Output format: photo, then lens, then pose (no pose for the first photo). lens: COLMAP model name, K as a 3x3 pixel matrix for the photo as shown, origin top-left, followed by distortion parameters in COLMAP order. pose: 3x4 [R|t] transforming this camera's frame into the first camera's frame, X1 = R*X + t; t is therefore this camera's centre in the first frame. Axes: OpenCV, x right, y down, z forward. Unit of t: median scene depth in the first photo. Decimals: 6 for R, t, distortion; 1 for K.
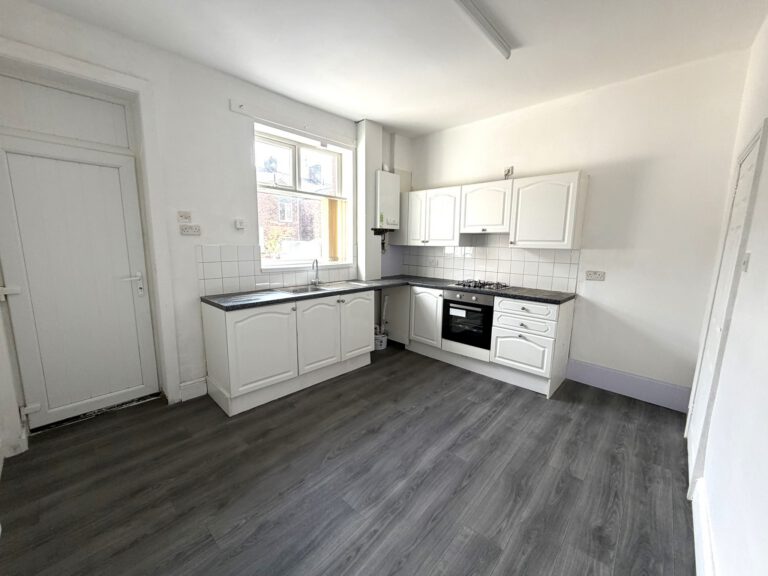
lens RADIAL K [[306.3, 0, 384.4], [0, 306.3, 289.1], [0, 0, 1]] dist [0.001924, 0.000097]
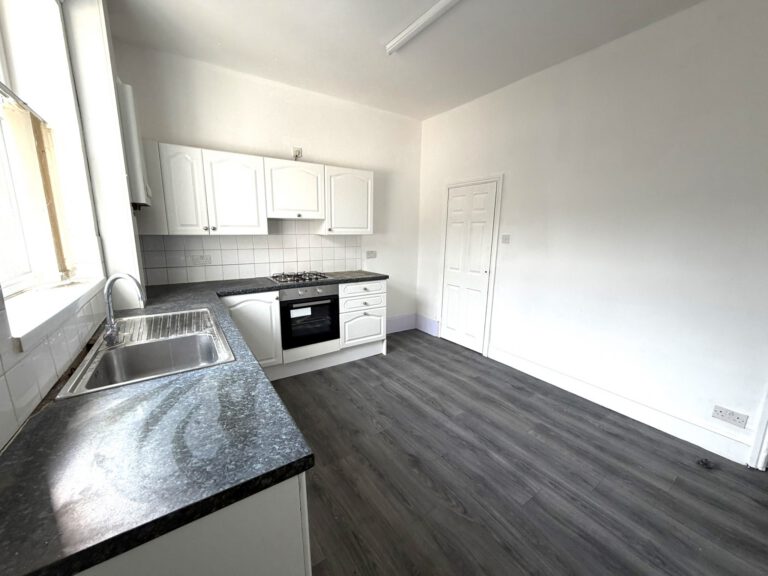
lens RADIAL K [[306.3, 0, 384.3], [0, 306.3, 286.6], [0, 0, 1]] dist [0.001924, 0.000097]
pose [[0.221646, -0.189674, 0.956502, -0.599554], [0.141153, 0.976810, 0.160992, -0.115601], [-0.964857, 0.099330, 0.243279, 0.657171]]
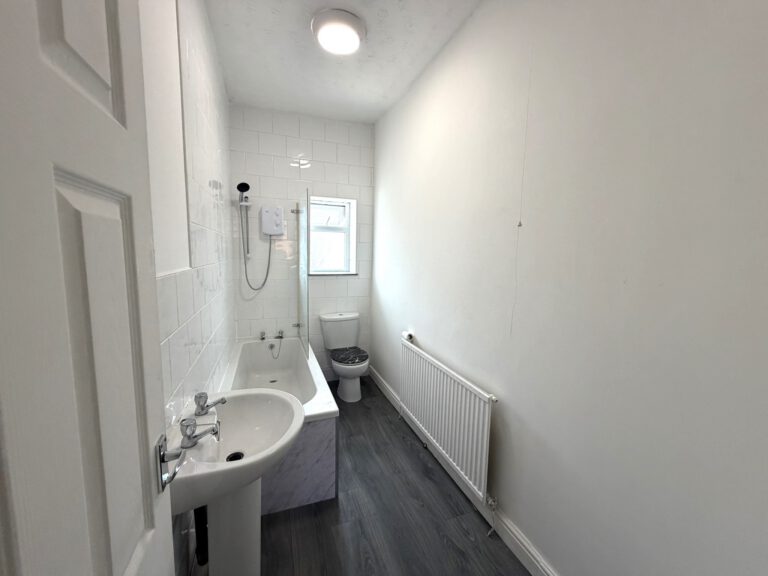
lens RADIAL K [[306.3, 0, 384.0], [0, 306.3, 286.3], [0, 0, 1]] dist [0.001924, 0.000097]
pose [[-0.459626, 0.082838, -0.884241, 0.589911], [-0.165606, 0.970183, 0.176971, -0.143717], [0.872536, 0.227776, -0.432203, 0.905396]]
